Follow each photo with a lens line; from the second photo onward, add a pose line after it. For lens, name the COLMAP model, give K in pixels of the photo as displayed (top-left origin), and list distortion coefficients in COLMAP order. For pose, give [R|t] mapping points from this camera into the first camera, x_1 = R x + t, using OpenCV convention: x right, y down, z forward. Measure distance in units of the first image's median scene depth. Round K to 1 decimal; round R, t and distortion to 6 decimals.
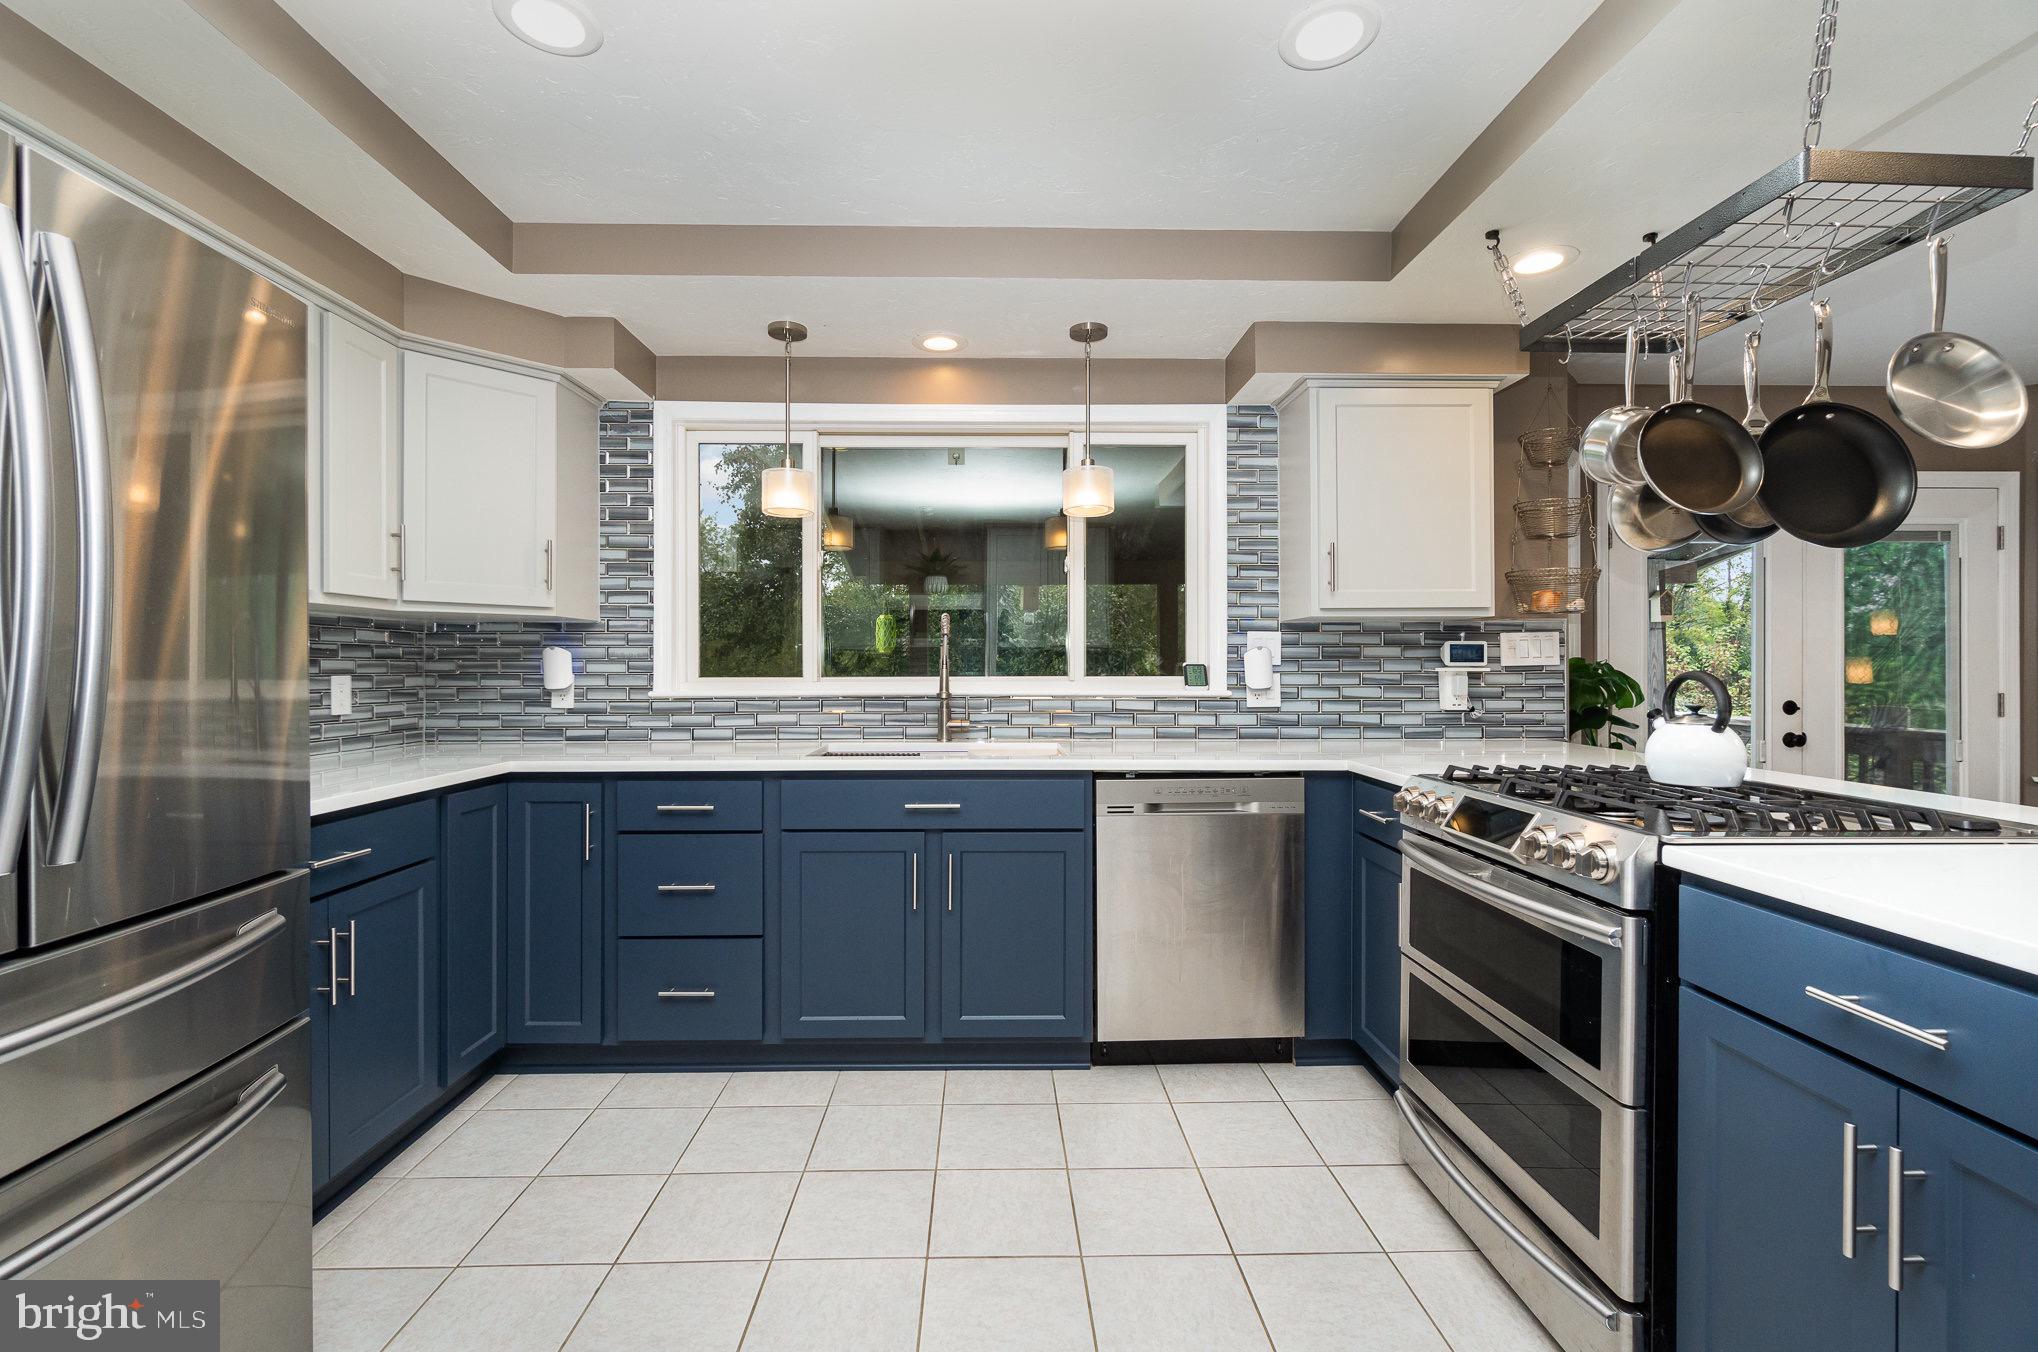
lens RADIAL K [[885.2, 0, 1015.6], [0, 885.2, 668.9], [0, 0, 1]] dist [0.001217, -0.000062]
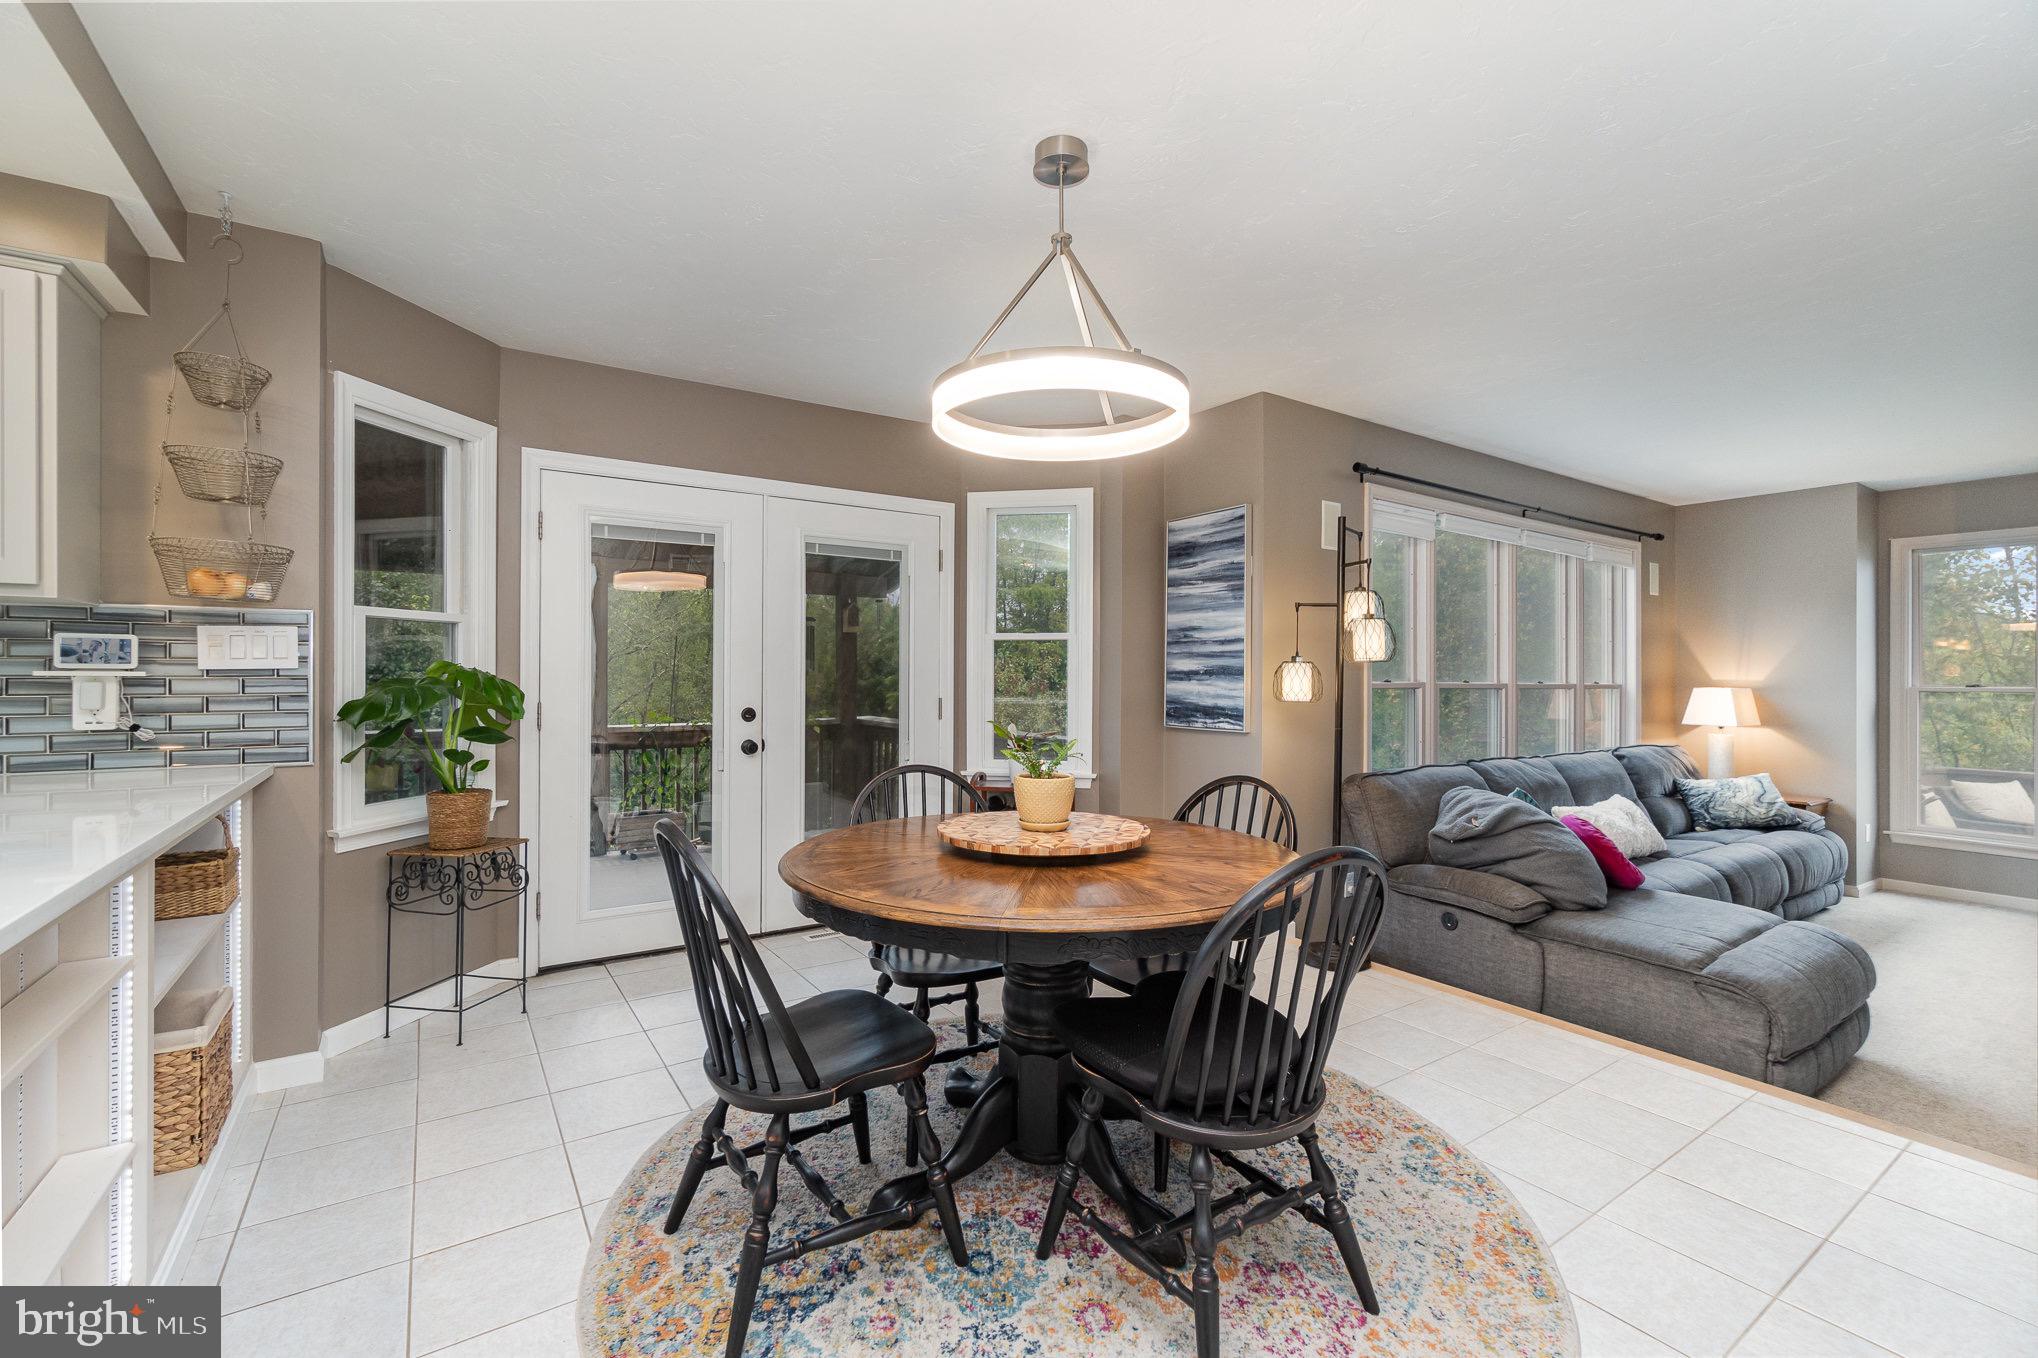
lens RADIAL K [[885.2, 0, 1018.7], [0, 885.2, 676.7], [0, 0, 1]] dist [0.001217, -0.000062]
pose [[0.848736, 0.004444, 0.528799, 0.742292], [-0.004749, 0.999988, -0.000781, 0.000314], [-0.528796, -0.001849, 0.848747, -0.009854]]
